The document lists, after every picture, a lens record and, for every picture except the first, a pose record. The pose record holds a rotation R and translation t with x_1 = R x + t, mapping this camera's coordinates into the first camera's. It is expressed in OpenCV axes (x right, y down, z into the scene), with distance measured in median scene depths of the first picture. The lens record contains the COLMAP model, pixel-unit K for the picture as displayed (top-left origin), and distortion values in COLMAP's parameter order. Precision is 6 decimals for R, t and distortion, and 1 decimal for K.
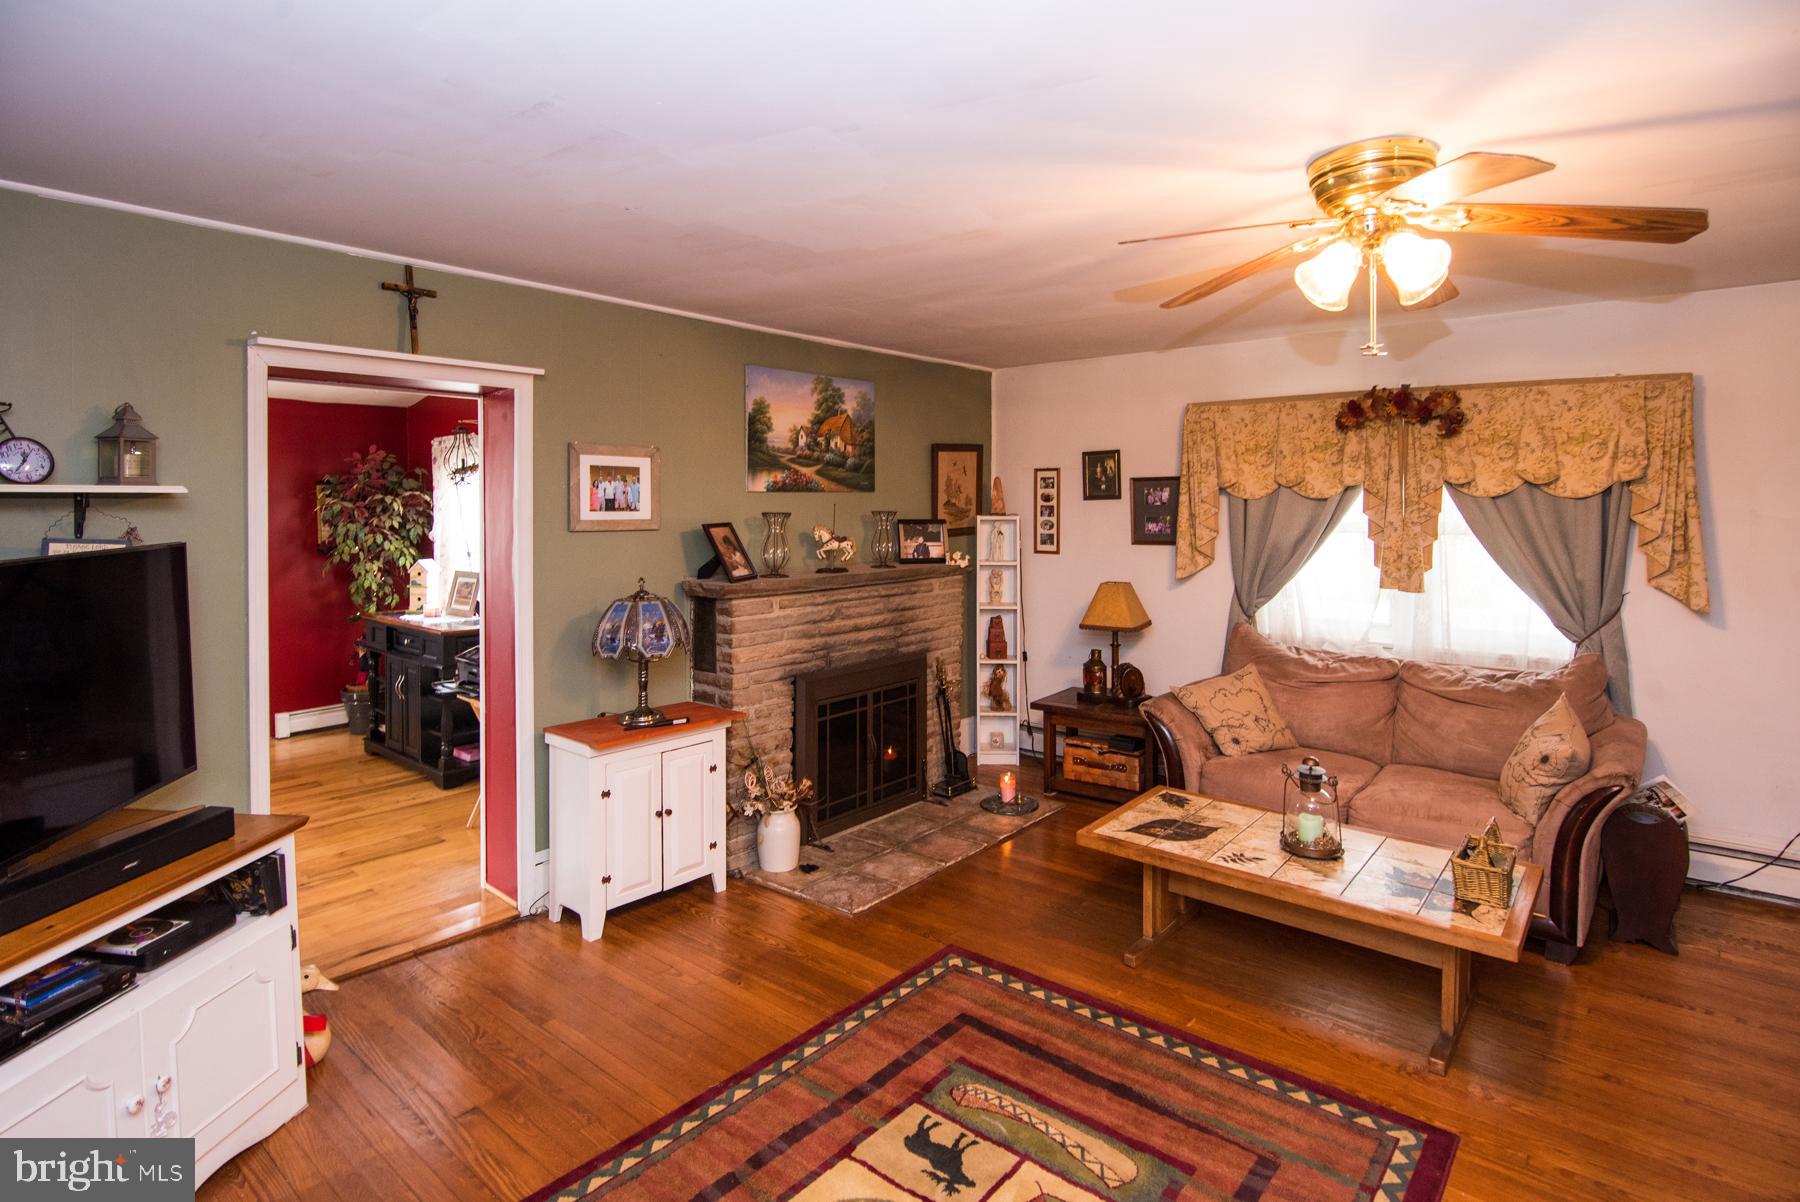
lens RADIAL K [[909.6, 0, 908.4], [0, 909.6, 592.7], [0, 0, 1]] dist [-0.014466, 0.000068]
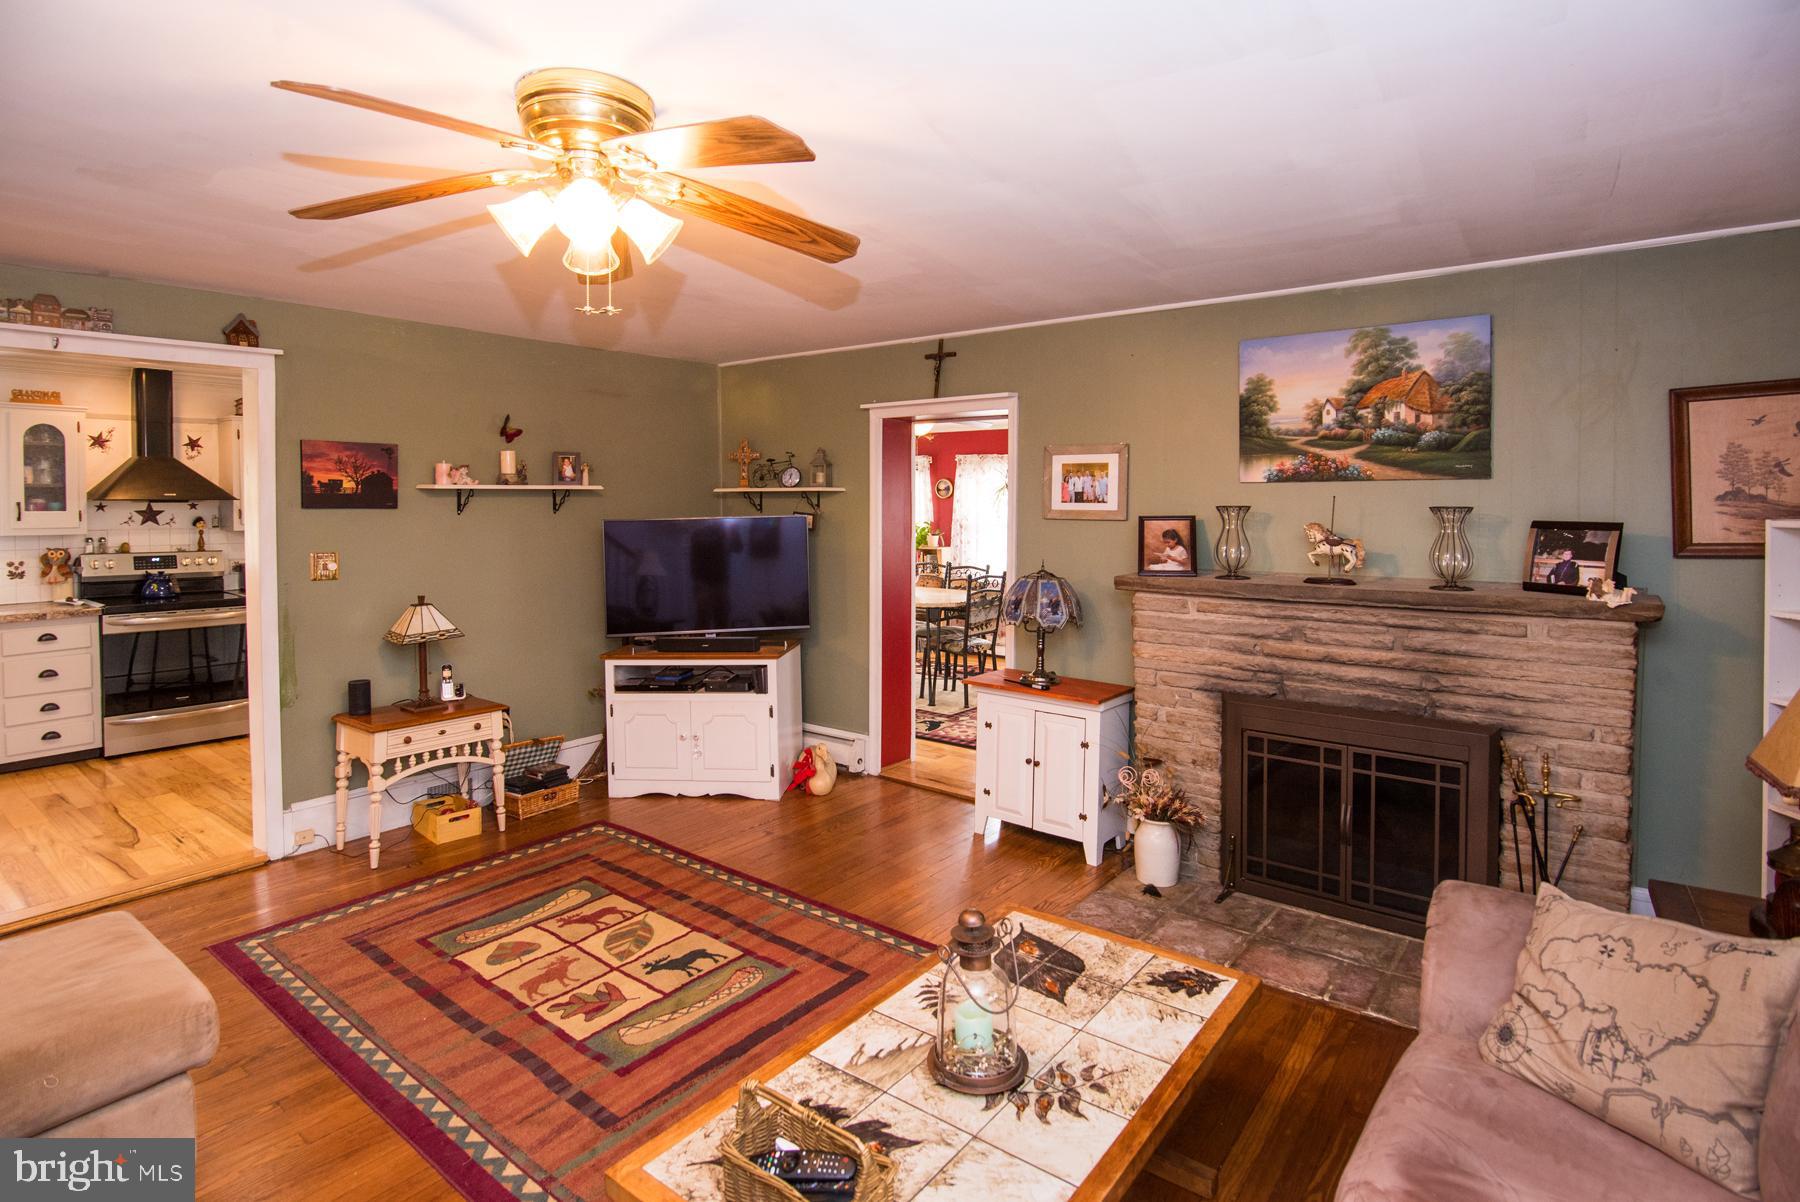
lens RADIAL K [[909.6, 0, 902.9], [0, 909.6, 605.8], [0, 0, 1]] dist [-0.014466, 0.000068]
pose [[0.043212, 0.120996, -0.991712, 0.708121], [-0.093522, 0.988770, 0.116562, -0.063327], [0.994679, 0.087710, 0.054043, 0.622758]]
